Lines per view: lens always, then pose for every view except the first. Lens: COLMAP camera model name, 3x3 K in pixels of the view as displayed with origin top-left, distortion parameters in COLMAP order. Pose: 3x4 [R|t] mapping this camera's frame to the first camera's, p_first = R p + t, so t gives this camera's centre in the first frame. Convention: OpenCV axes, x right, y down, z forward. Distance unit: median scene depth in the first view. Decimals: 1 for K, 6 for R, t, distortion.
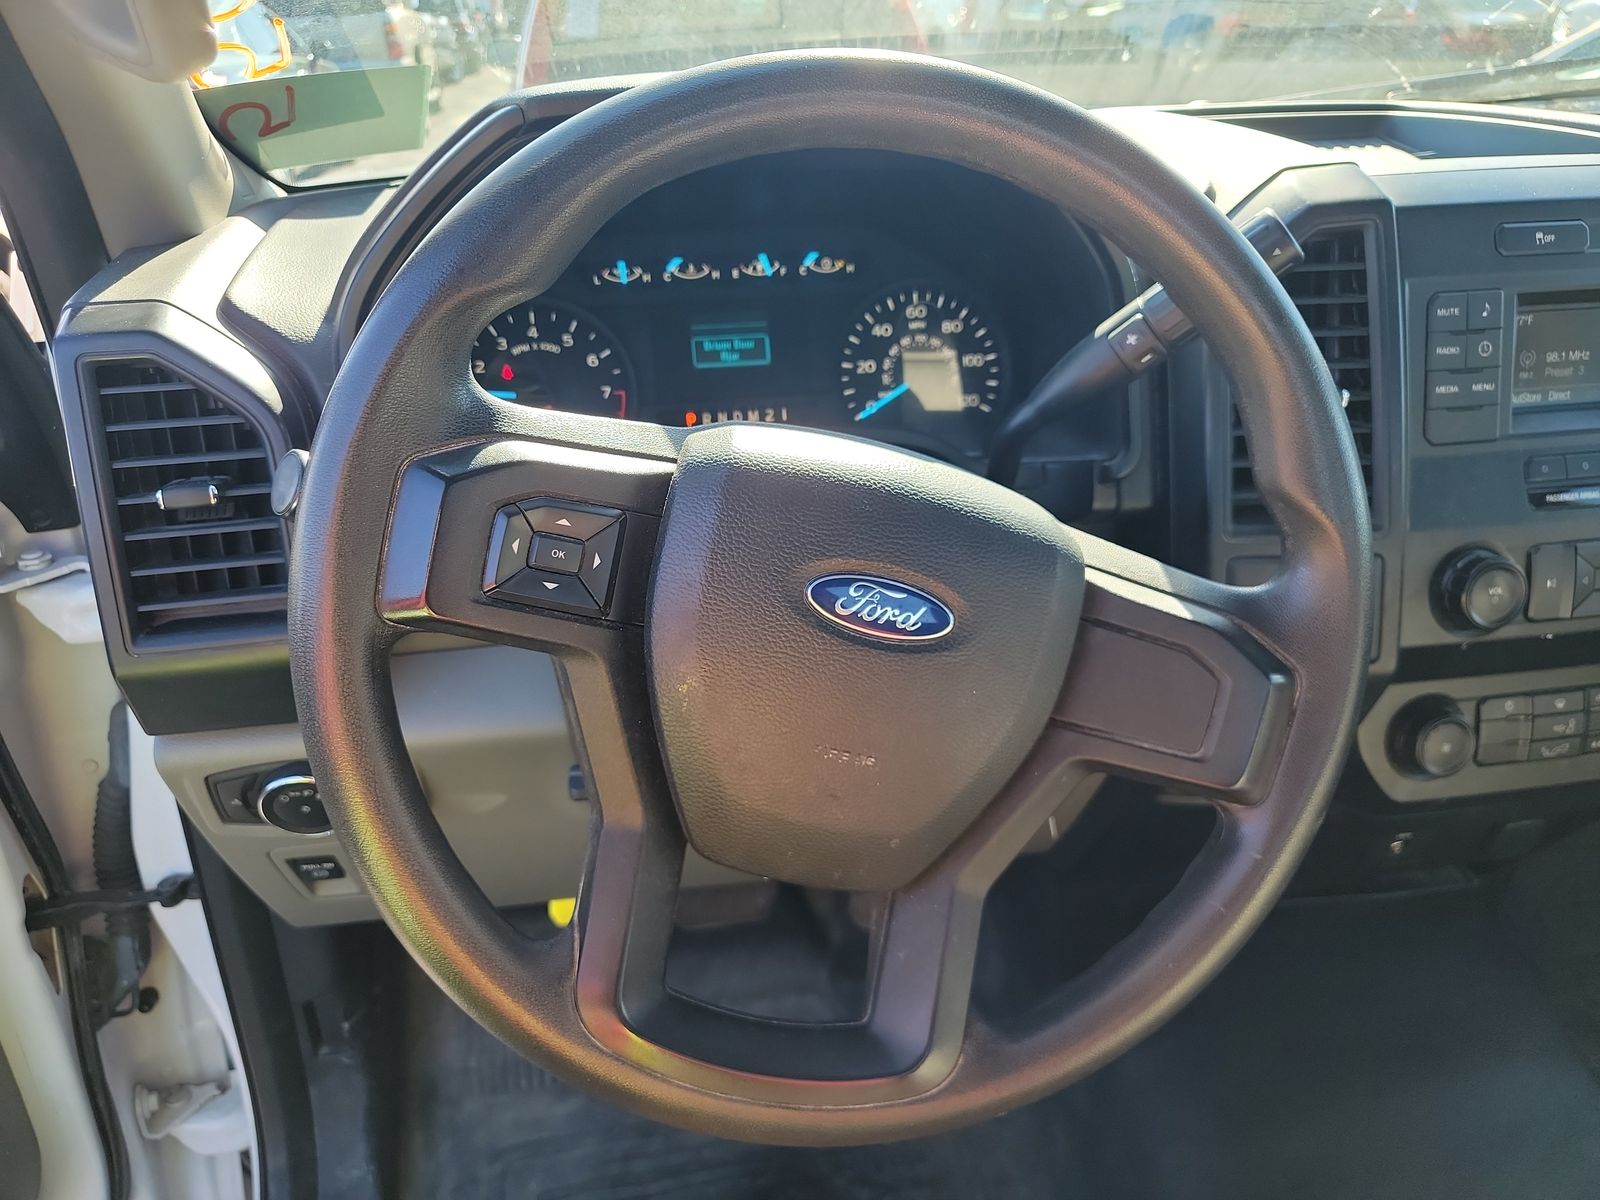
lens RADIAL K [[1126.5, 0, 800.0], [0, 1126.5, 600.0], [0, 0, 1]] dist [0.001590, 0.000606]
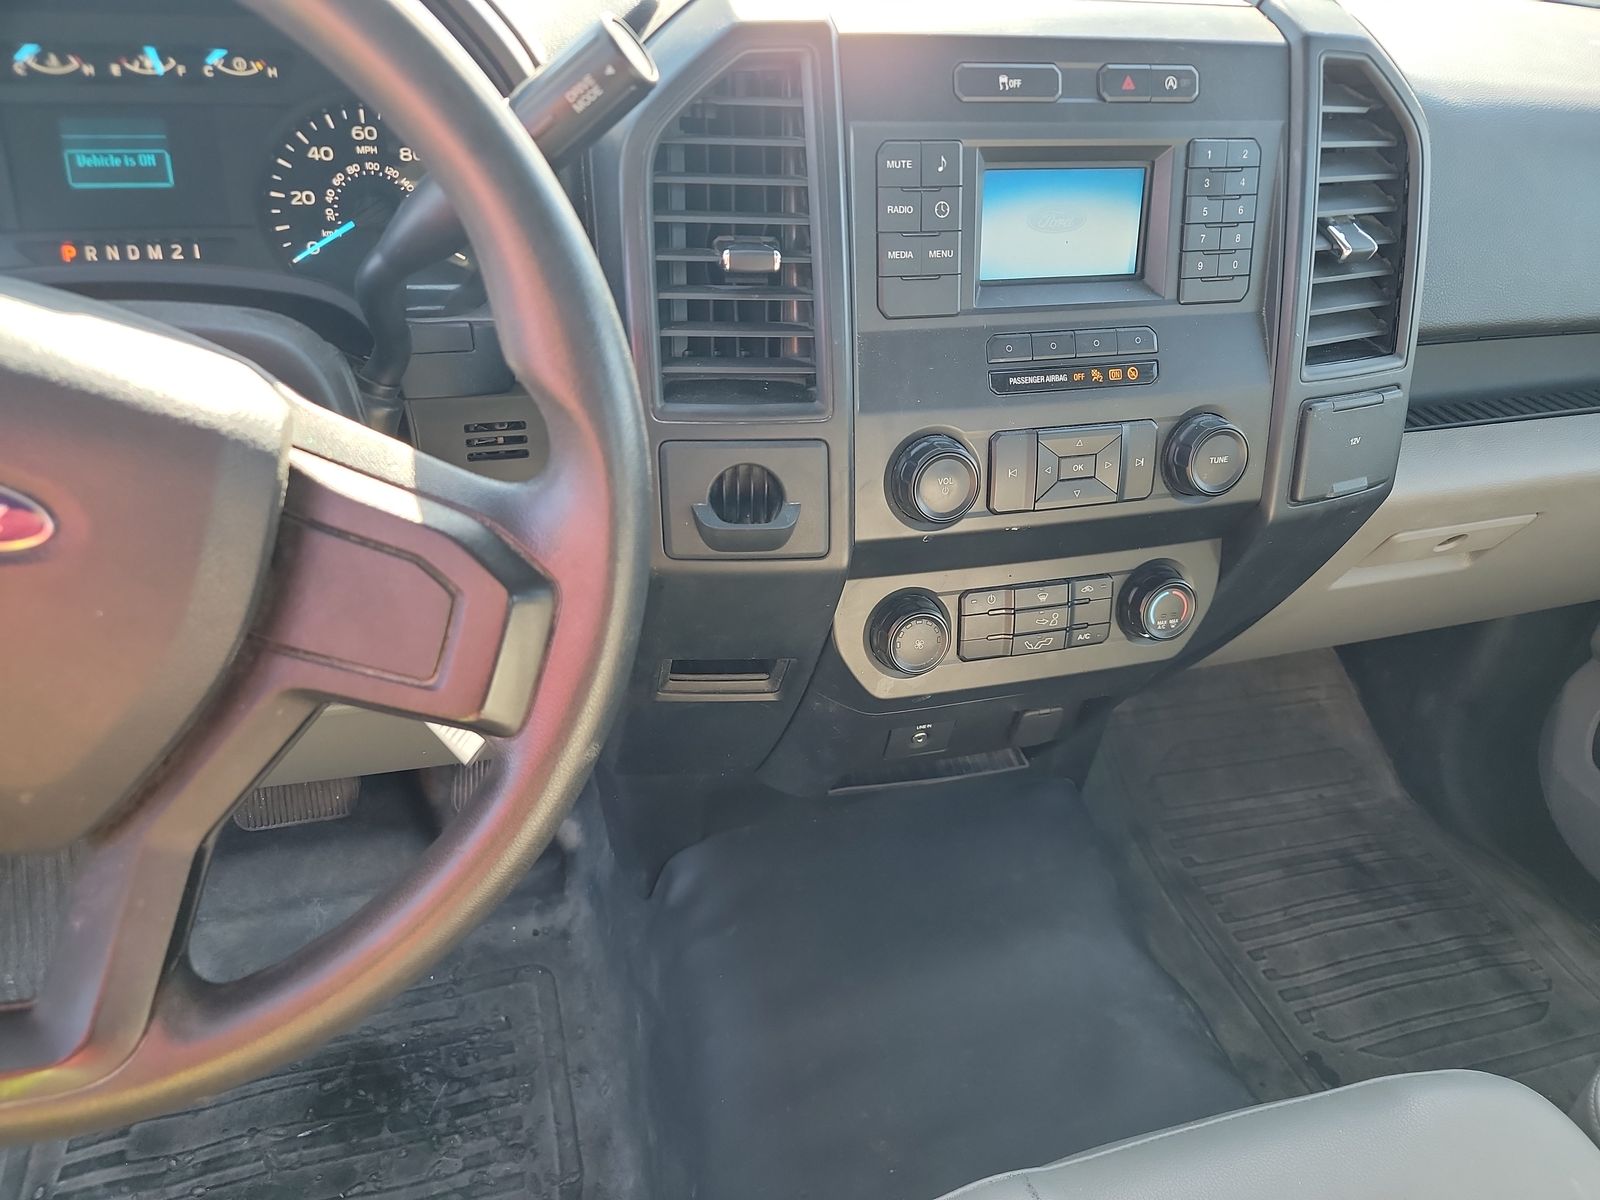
lens RADIAL K [[1106.2, 0, 800.0], [0, 1106.2, 600.0], [0, 0, 1]] dist [0.055979, -0.061717]
pose [[0.988792, -0.003604, 0.149254, 0.313195], [-0.015154, 0.992123, 0.124350, -0.019687], [-0.148526, -0.125219, 0.980949, 0.092985]]
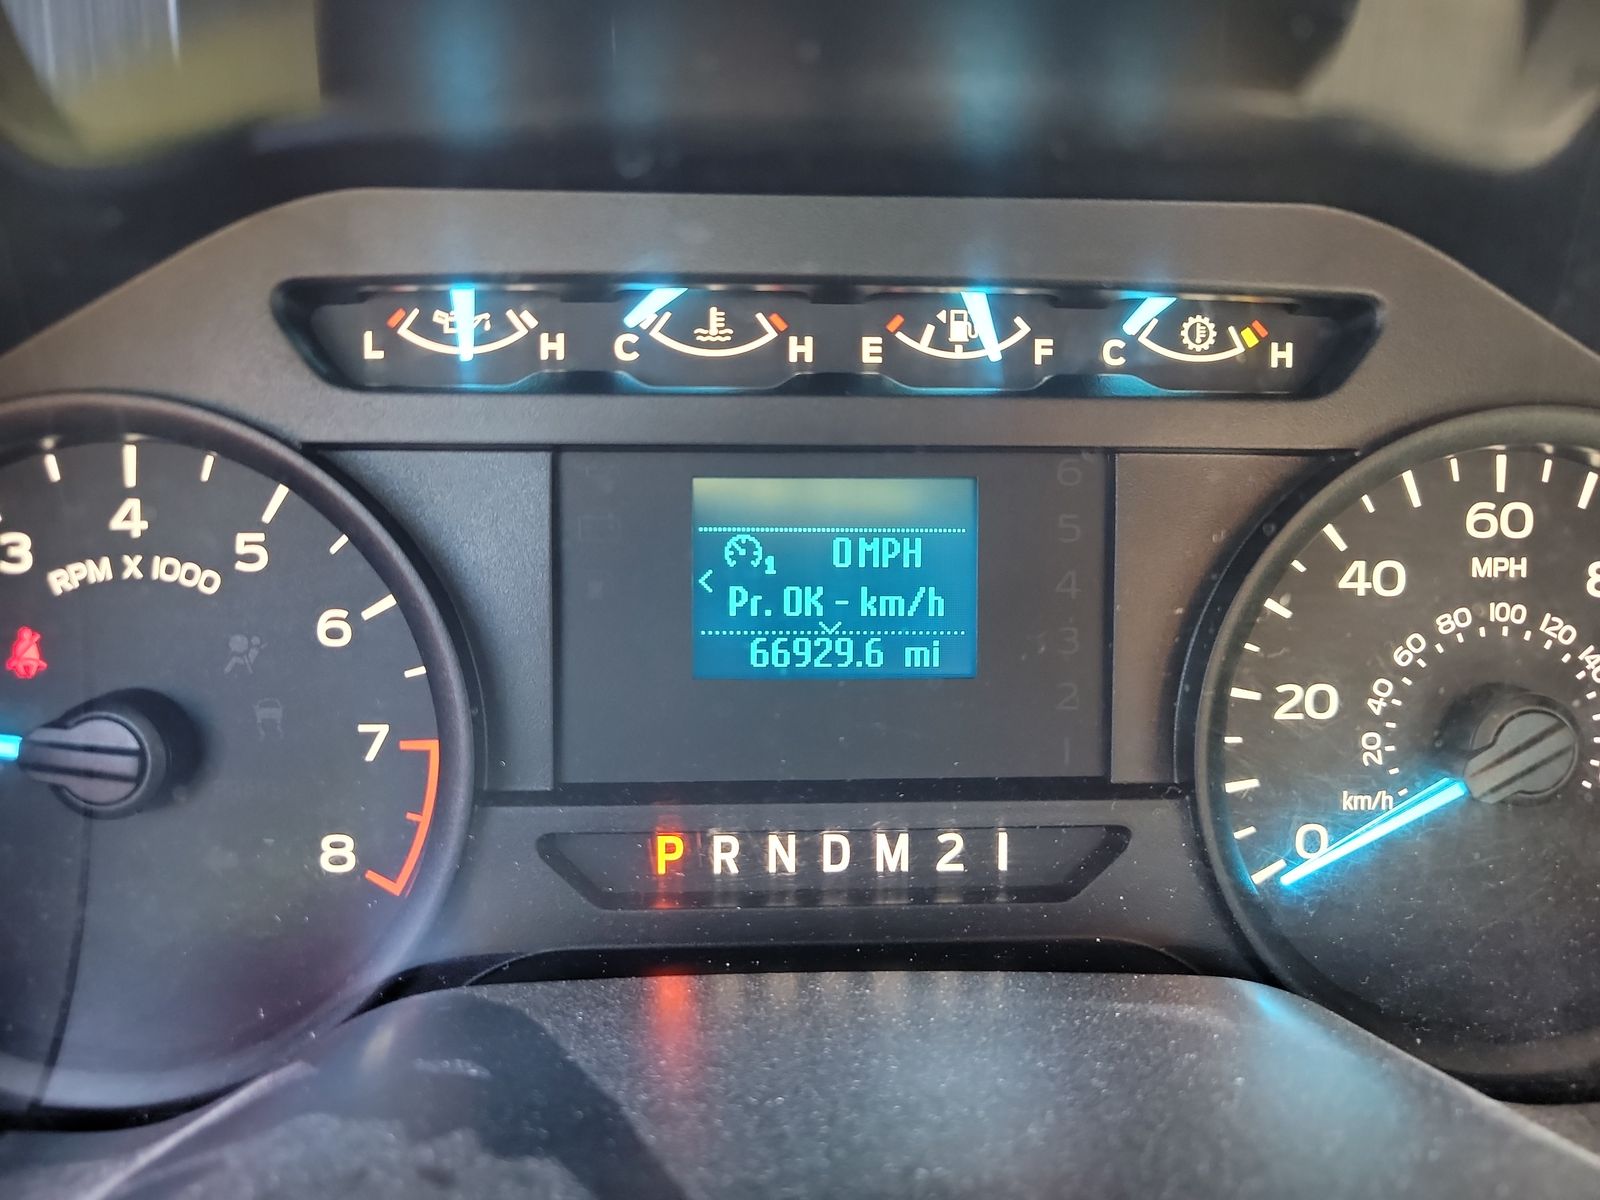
lens RADIAL K [[1038.7, 0, 800.0], [0, 1038.7, 600.0], [0, 0, 1]] dist [-0.017752, 0.002086]
pose [[0.990006, 0.082089, -0.114673, -0.040929], [-0.088160, 0.994905, -0.048907, -0.217885], [0.110074, 0.058528, 0.992199, 0.760718]]
